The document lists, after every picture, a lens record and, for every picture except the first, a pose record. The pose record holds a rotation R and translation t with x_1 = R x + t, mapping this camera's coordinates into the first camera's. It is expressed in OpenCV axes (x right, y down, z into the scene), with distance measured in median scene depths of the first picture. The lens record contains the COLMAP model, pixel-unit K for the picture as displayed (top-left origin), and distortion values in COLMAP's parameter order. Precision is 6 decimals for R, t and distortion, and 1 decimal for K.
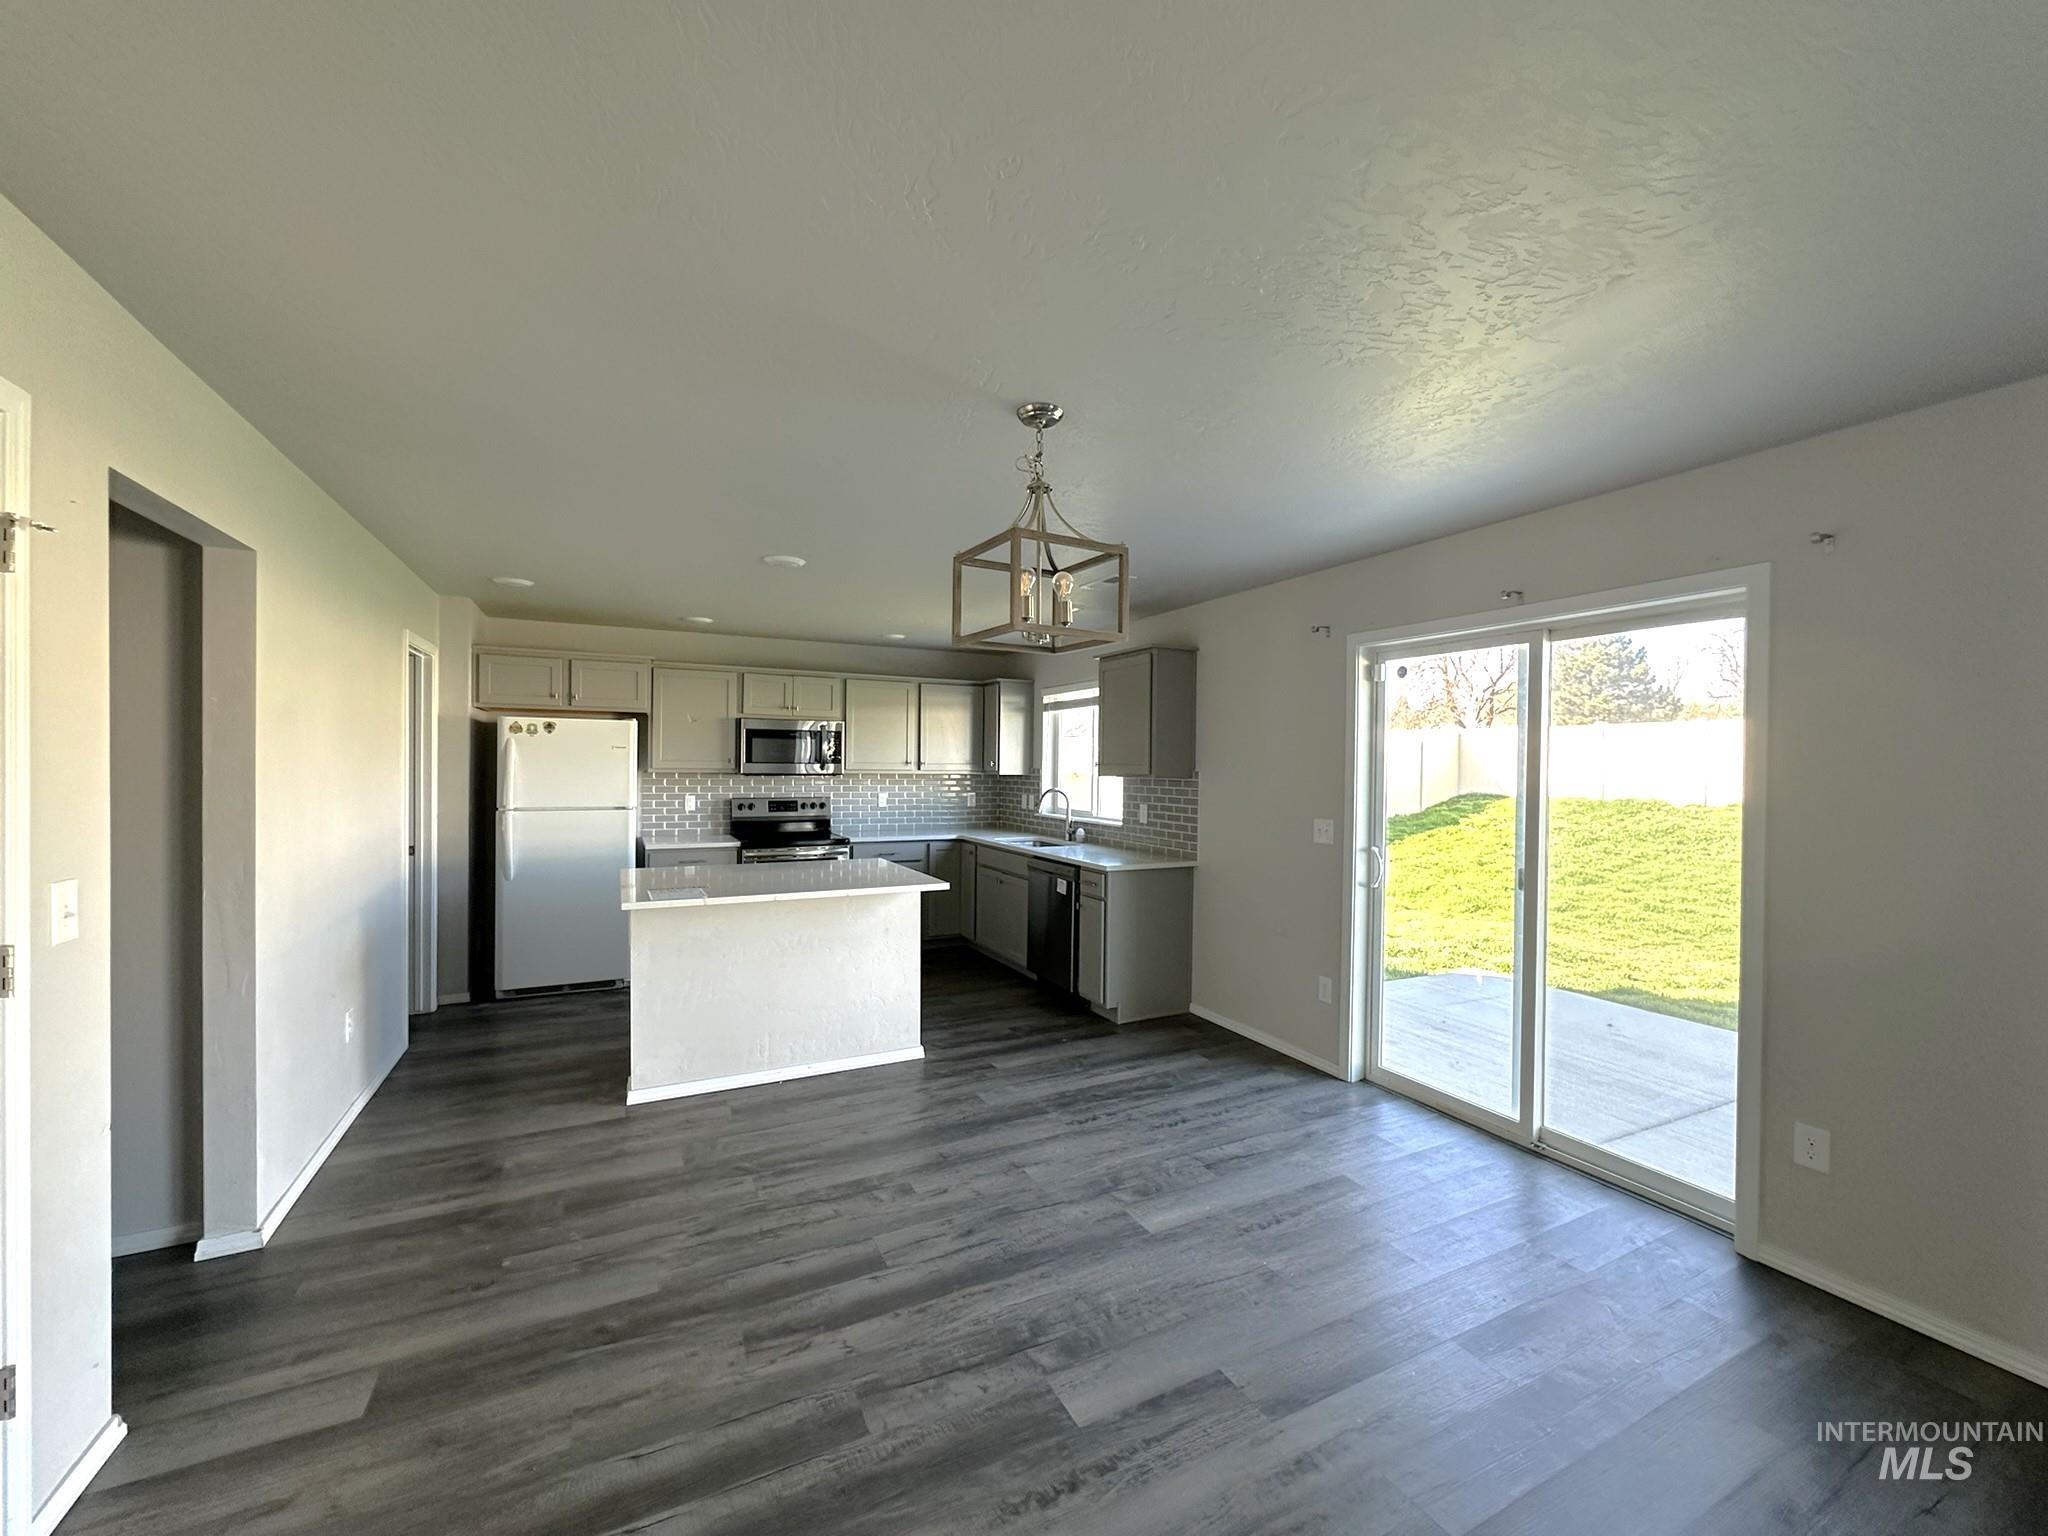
lens RADIAL K [[812.3, 0, 1029.5], [0, 812.3, 772.4], [0, 0, 1]] dist [-0.004612, 0.001244]
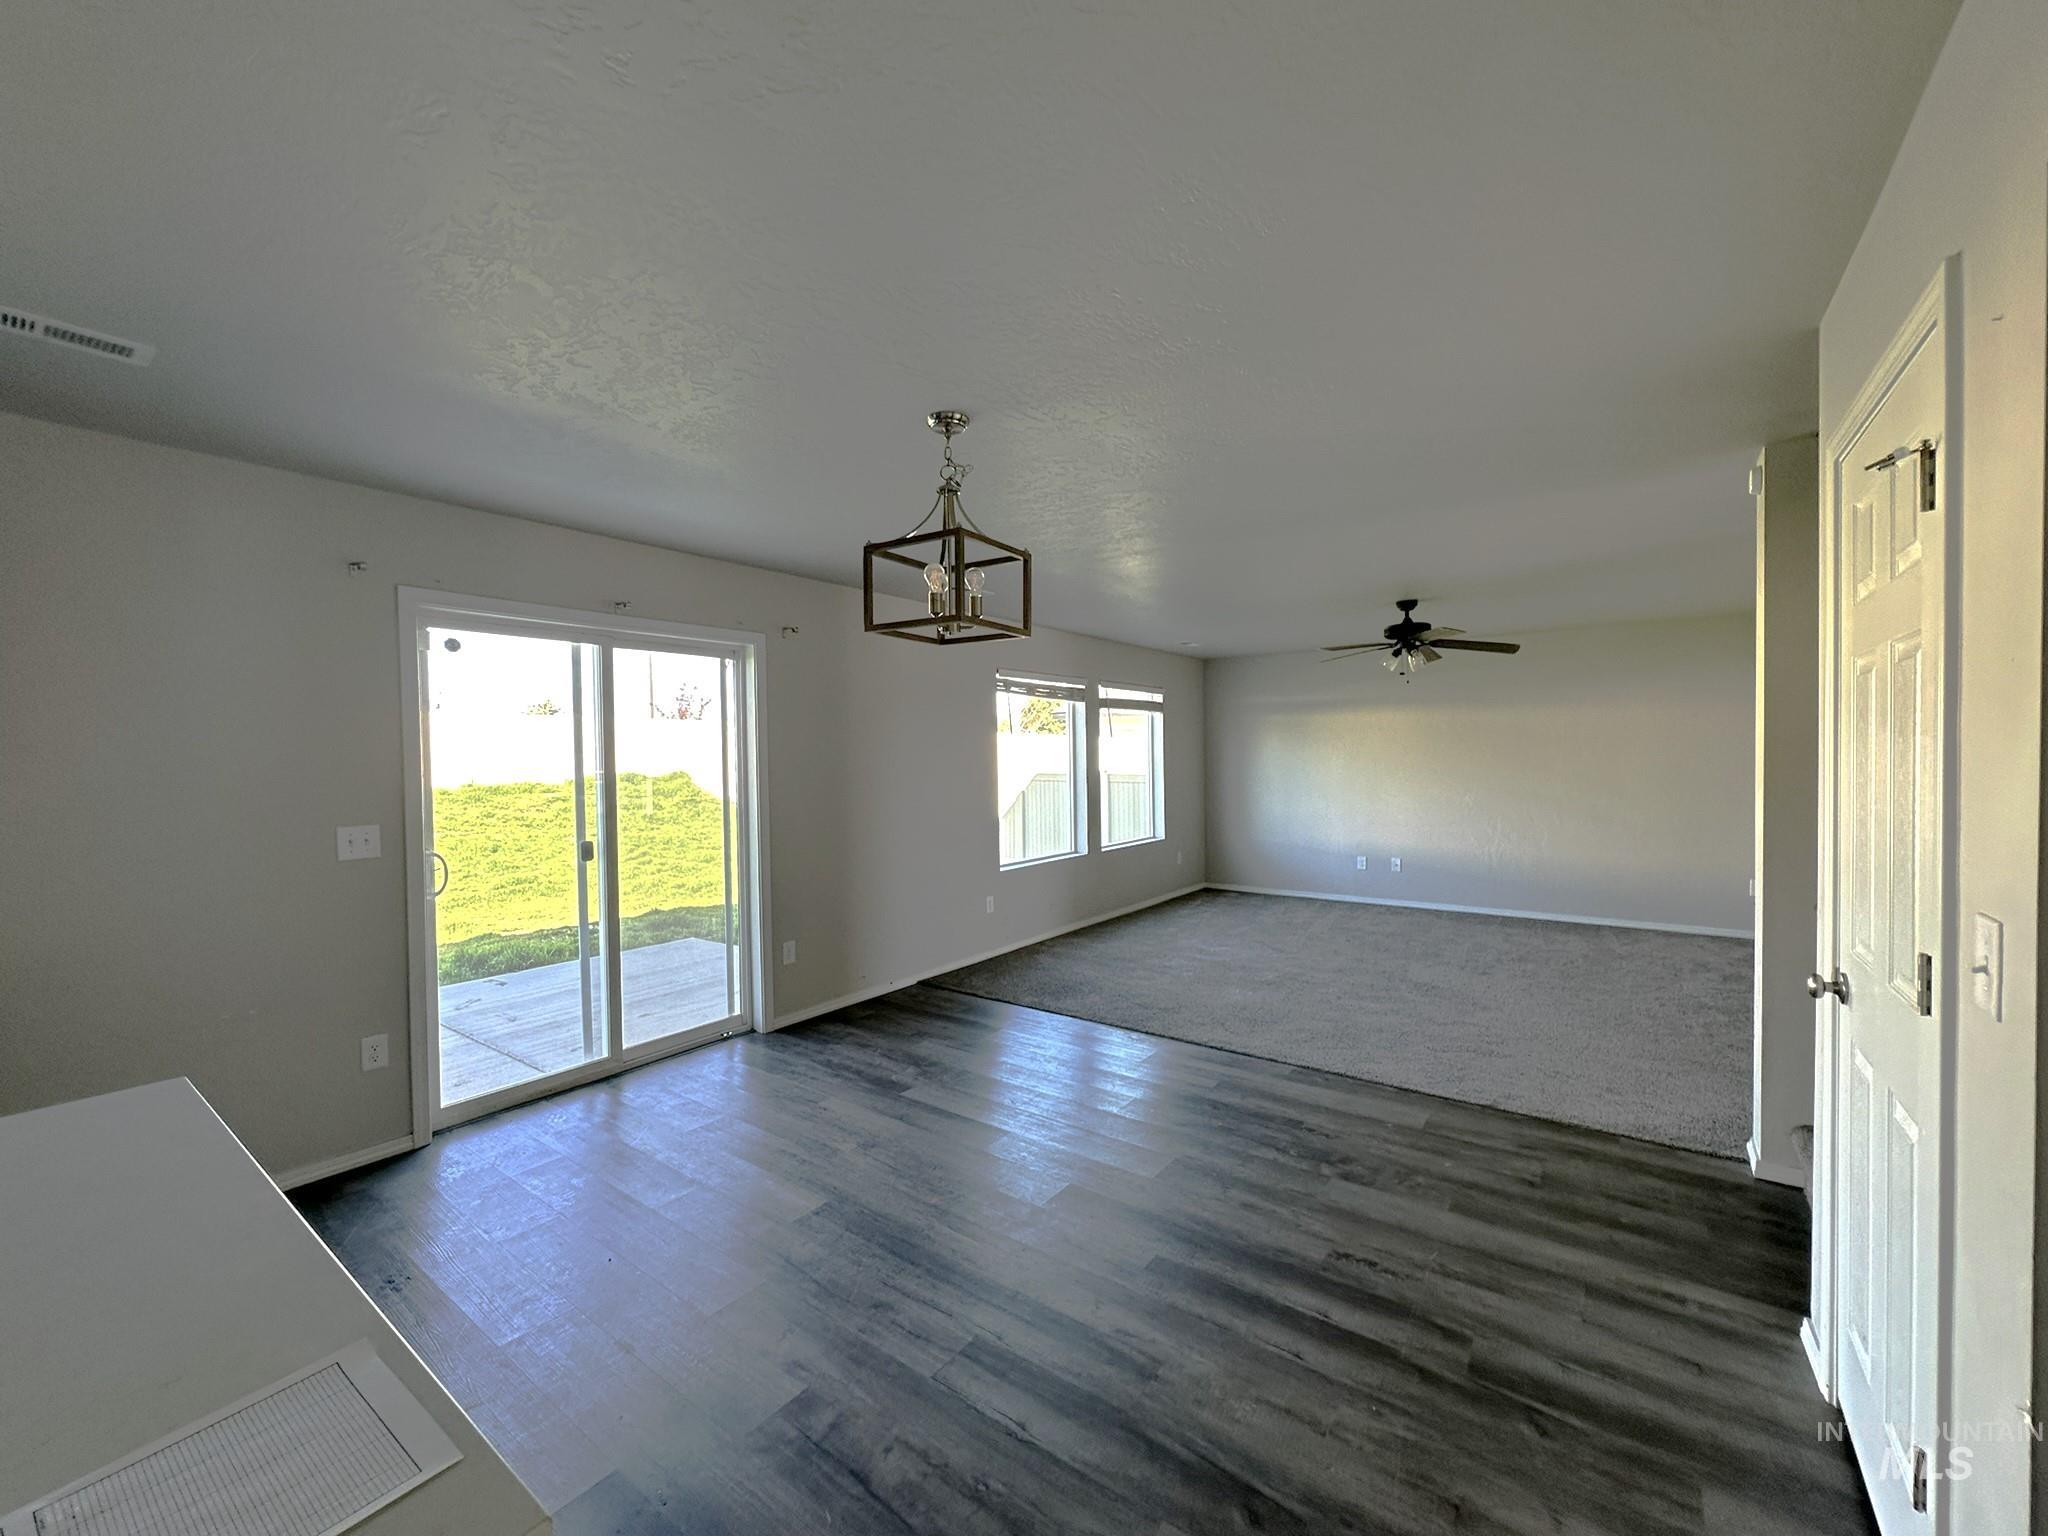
lens RADIAL K [[812.3, 0, 1029.6], [0, 812.3, 773.1], [0, 0, 1]] dist [-0.004612, 0.001244]
pose [[-0.451203, -0.023215, 0.892119, -0.587272], [0.014441, 0.999341, 0.033309, -0.005779], [-0.892305, 0.027912, -0.450570, 0.817286]]
